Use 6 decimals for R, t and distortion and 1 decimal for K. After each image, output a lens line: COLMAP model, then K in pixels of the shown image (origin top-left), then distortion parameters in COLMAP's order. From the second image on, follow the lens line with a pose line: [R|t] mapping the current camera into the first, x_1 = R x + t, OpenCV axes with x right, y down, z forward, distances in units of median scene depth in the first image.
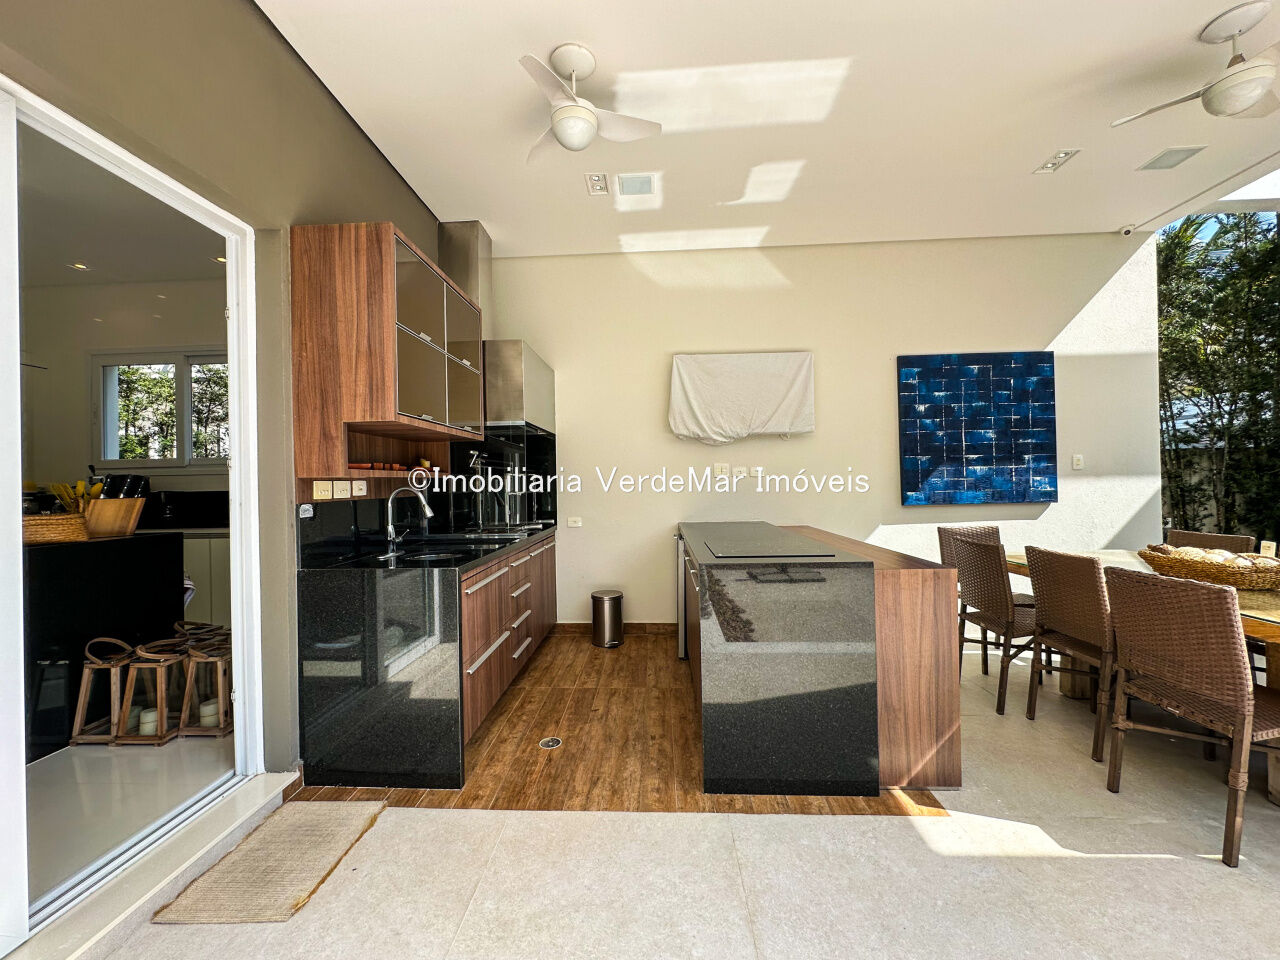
lens RADIAL K [[522.2, 0, 640.0], [0, 522.2, 480.0], [0, 0, 1]] dist [0.002243, -0.000232]
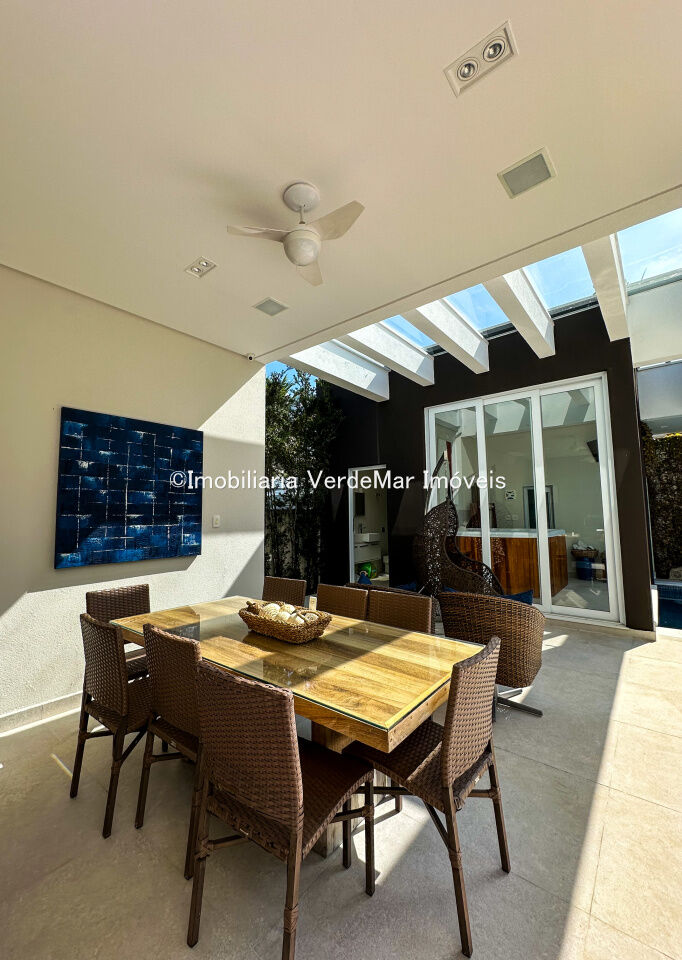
lens RADIAL K [[392.8, 0, 341.0], [0, 392.8, 480.0], [0, 0, 1]] dist [-0.000255, 0.000031]
pose [[0.580166, 0.084727, 0.810079, 0.231795], [-0.003347, 0.994814, -0.101651, -0.037716], [-0.814491, 0.056263, 0.577442, 0.198279]]
